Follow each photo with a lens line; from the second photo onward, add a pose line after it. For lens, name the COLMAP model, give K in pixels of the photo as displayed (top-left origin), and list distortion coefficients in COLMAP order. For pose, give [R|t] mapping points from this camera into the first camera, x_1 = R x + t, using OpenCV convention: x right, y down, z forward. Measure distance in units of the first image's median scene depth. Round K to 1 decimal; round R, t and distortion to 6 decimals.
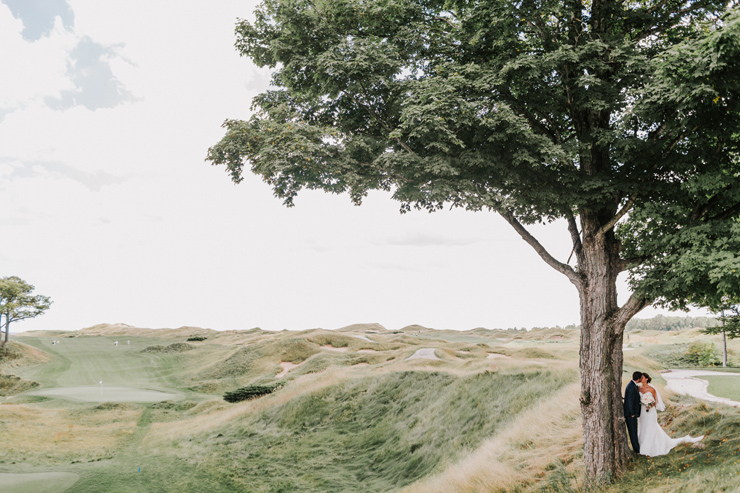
lens RADIAL K [[709.8, 0, 370.8], [0, 709.8, 245.2], [0, 0, 1]] dist [-0.001342, 0.000000]
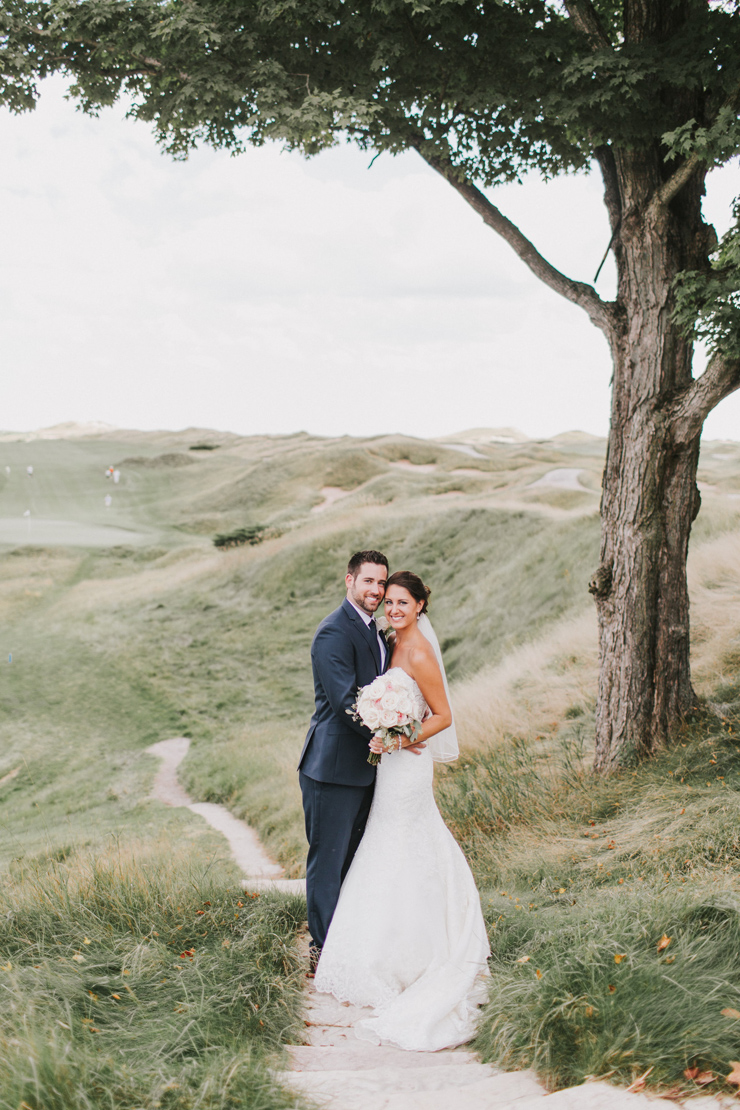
lens RADIAL K [[1165.3, 0, 343.4], [0, 1165.3, 538.5], [0, 0, 1]] dist [-0.009004, 0.000000]
pose [[0.989457, 0.028487, -0.142000, 0.081403], [0.001170, 0.978860, 0.204528, 0.011973], [0.144825, -0.202538, 0.968506, 0.087438]]
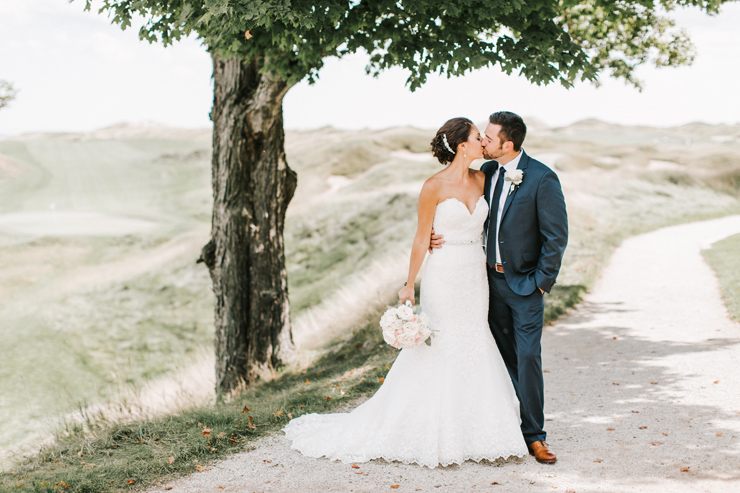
lens RADIAL K [[1073.1, 0, 371.3], [0, 1073.1, 246.6], [0, 0, 1]] dist [0.011565, 0.000000]
pose [[0.986835, 0.008439, -0.161513, 0.183321], [0.028558, 0.973854, 0.225373, 0.011464], [0.159192, -0.227019, 0.960792, 0.085520]]
